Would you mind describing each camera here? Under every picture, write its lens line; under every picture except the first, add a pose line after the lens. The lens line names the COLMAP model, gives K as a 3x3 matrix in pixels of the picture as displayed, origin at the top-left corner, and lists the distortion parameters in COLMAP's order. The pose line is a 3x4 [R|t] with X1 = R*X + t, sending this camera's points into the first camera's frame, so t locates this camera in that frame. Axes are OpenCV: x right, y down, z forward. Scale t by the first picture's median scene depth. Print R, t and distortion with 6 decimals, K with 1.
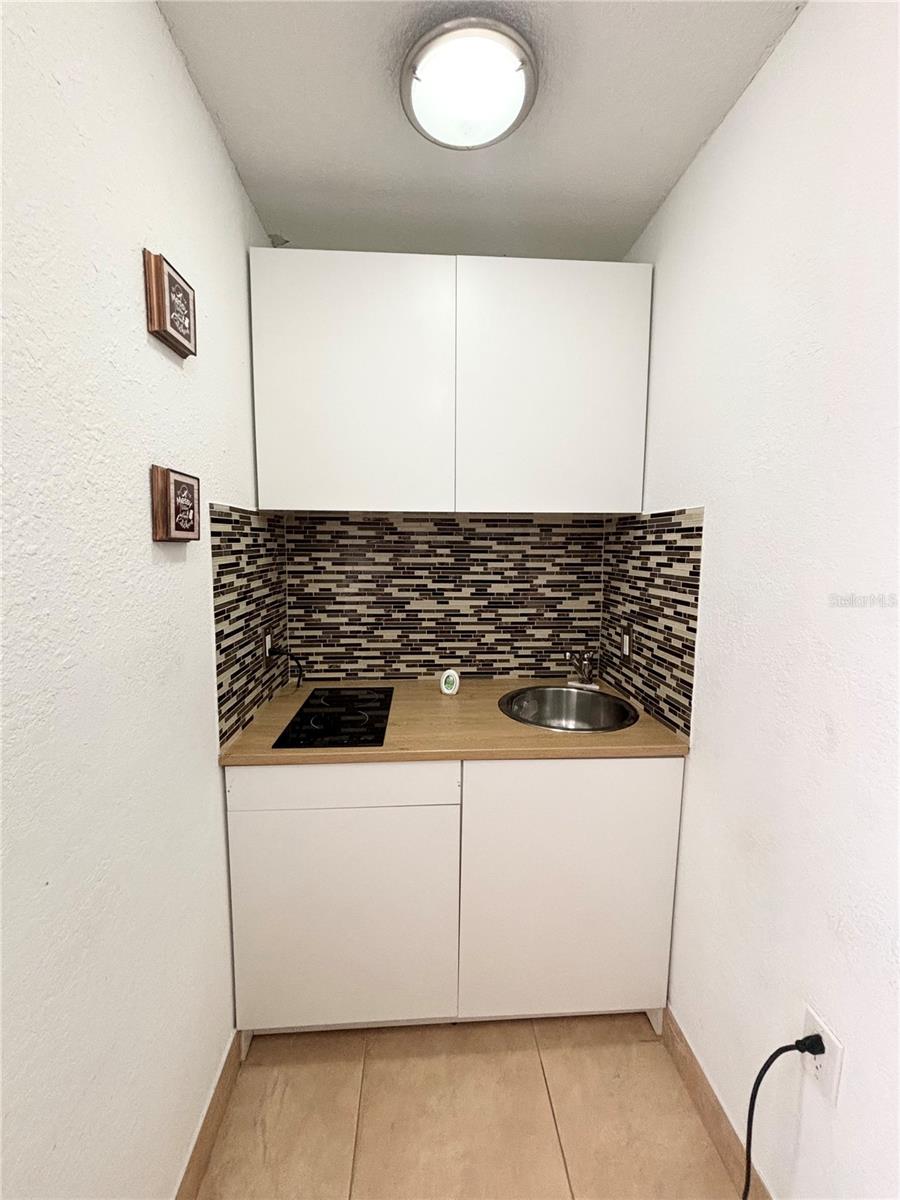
lens RADIAL K [[486.6, 0, 449.4], [0, 486.6, 595.8], [0, 0, 1]] dist [0.011543, -0.004755]
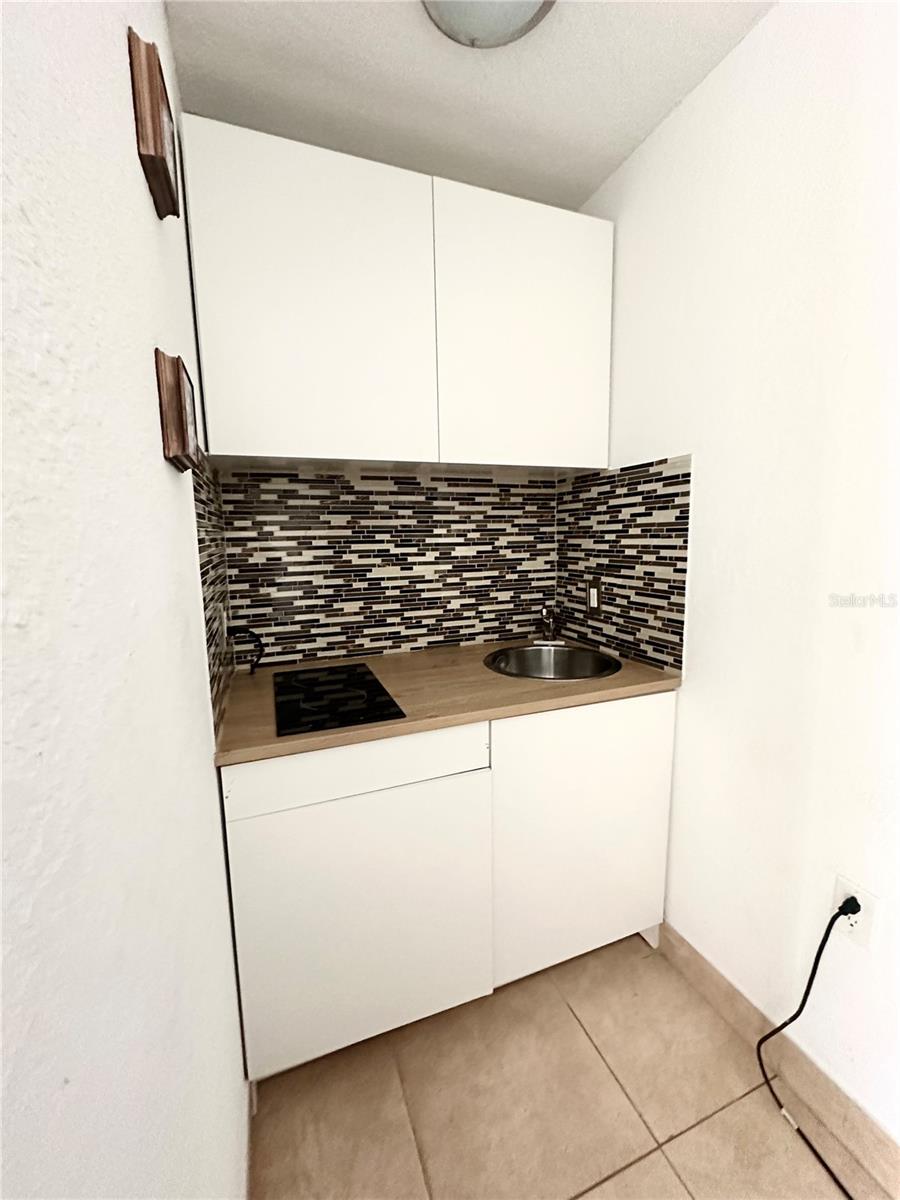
lens RADIAL K [[484.4, 0, 451.8], [0, 484.4, 599.5], [0, 0, 1]] dist [0.004550, 0.000872]
pose [[0.952545, -0.064669, 0.297450, -0.217153], [0.057751, 0.997818, 0.031995, 0.049467], [-0.298871, -0.013299, 0.954201, 0.093351]]
